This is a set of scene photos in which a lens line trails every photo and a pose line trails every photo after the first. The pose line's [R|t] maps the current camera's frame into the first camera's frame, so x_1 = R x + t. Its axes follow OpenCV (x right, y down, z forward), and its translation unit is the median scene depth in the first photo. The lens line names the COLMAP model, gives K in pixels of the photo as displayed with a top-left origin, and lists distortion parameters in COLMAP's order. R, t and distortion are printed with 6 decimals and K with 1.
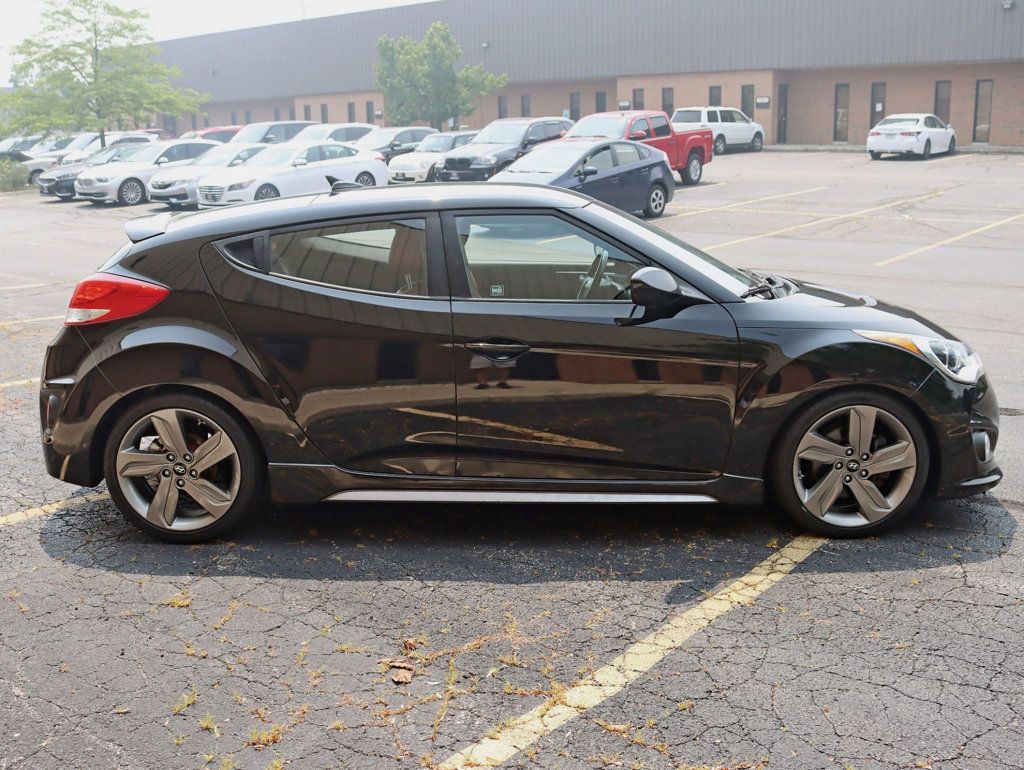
lens RADIAL K [[926.6, 0, 512.0], [0, 926.6, 385.0], [0, 0, 1]] dist [-0.038148, 0.000083]
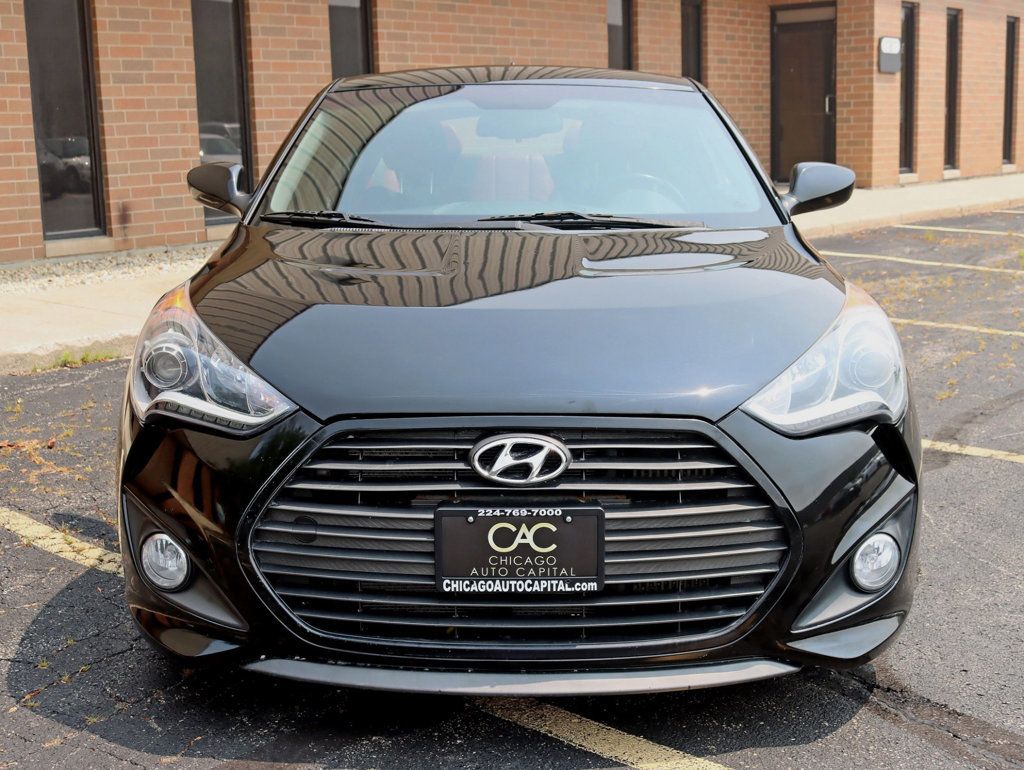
lens RADIAL K [[1229.9, 0, 512.0], [0, 1229.9, 385.0], [0, 0, 1]] dist [-0.183101, 0.403013]
pose [[0.131741, 0.229987, -0.964235, 1.189899], [-0.235717, 0.952081, 0.194883, -0.198652], [0.962851, 0.201612, 0.179640, 1.056426]]
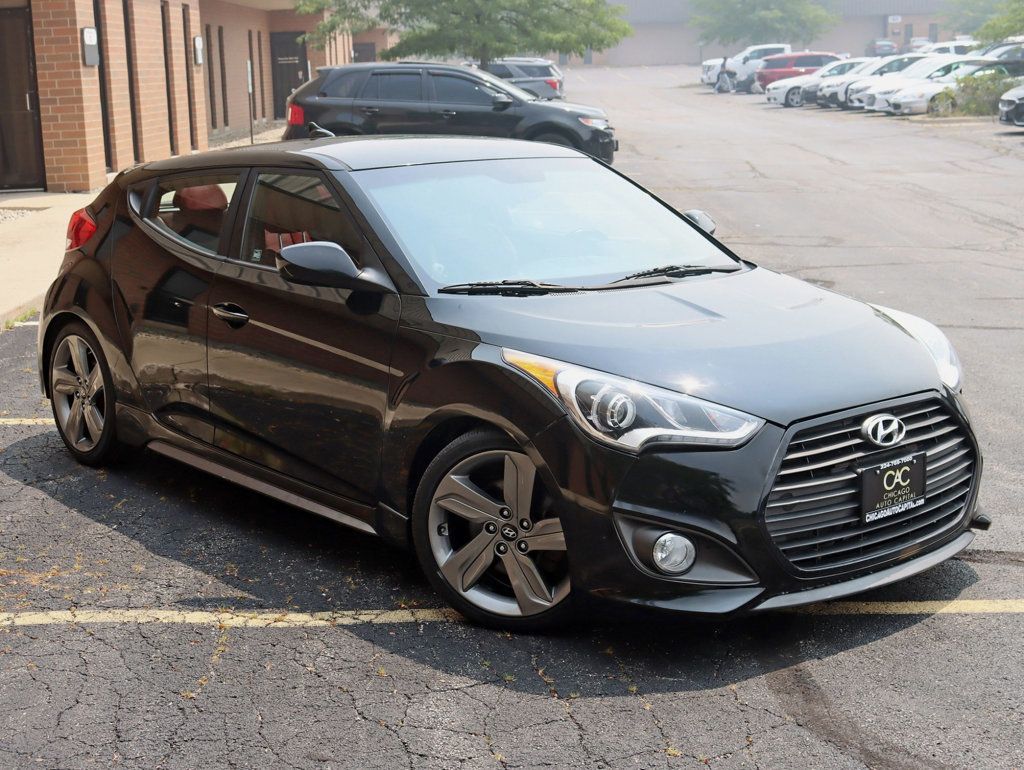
lens RADIAL K [[1341.7, 0, 512.0], [0, 1341.7, 385.0], [0, 0, 1]] dist [-0.027391, 0.039944]
pose [[0.697655, 0.155571, -0.699339, 1.136254], [-0.166641, 0.984603, 0.052790, -0.088721], [0.696784, 0.079710, 0.712838, 0.233825]]
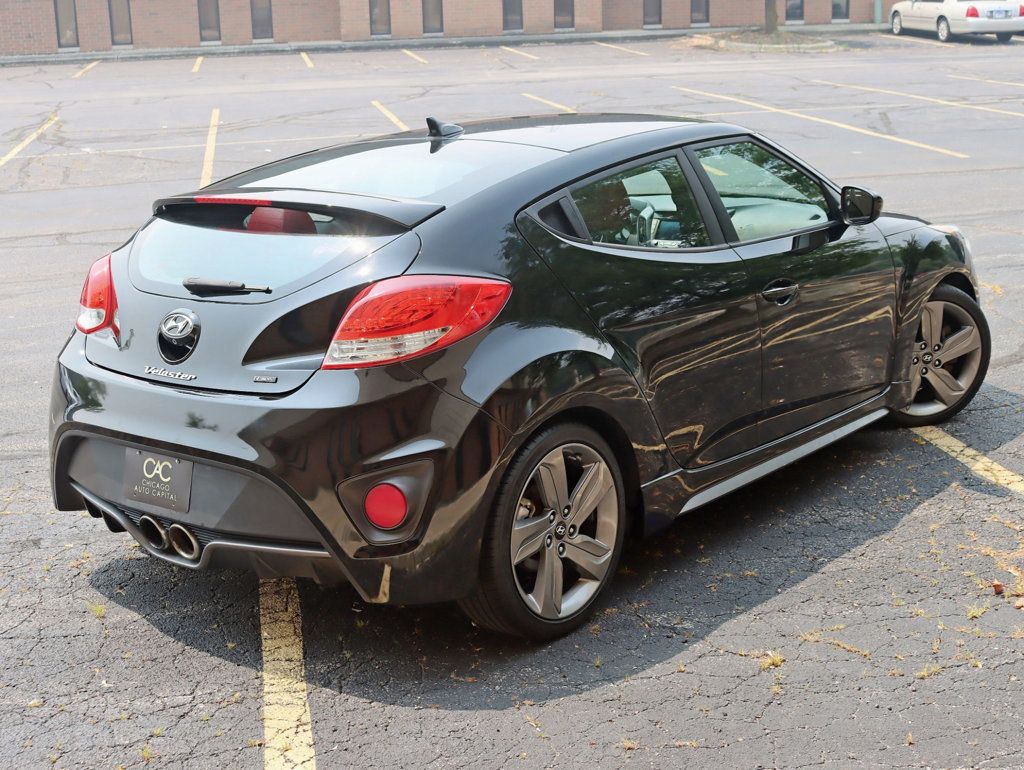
lens RADIAL K [[1288.3, 0, 512.0], [0, 1288.3, 385.0], [0, 0, 1]] dist [-0.023058, -0.009331]
pose [[0.629369, -0.191602, 0.753116, -1.145703], [0.175670, 0.979120, 0.102294, -0.130242], [-0.756990, 0.067919, 0.649887, 0.389595]]
